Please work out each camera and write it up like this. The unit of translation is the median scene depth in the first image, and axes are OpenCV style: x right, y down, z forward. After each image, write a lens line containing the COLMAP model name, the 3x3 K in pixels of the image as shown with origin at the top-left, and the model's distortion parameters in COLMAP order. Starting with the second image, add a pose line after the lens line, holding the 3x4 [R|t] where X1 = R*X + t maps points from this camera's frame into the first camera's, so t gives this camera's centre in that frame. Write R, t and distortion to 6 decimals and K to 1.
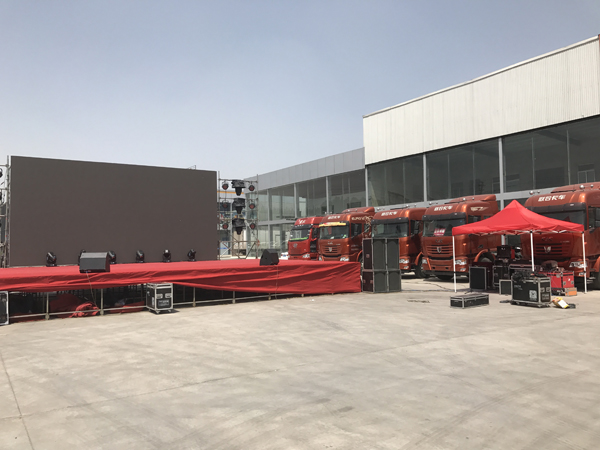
lens RADIAL K [[483.2, 0, 296.3], [0, 483.2, 226.5], [0, 0, 1]] dist [0.007780, -0.008758]
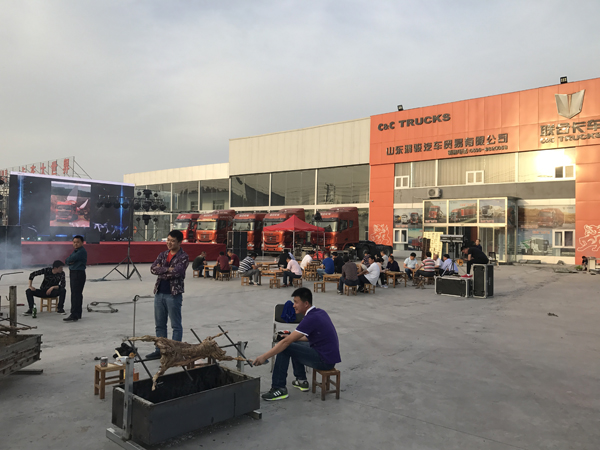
lens RADIAL K [[483.2, 0, 296.3], [0, 483.2, 226.5], [0, 0, 1]] dist [0.007780, -0.008758]
pose [[0.958137, 0.039060, 0.283634, -0.080105], [-0.044848, 0.998897, 0.013940, -0.017583], [-0.282777, -0.026077, 0.958831, -0.502328]]
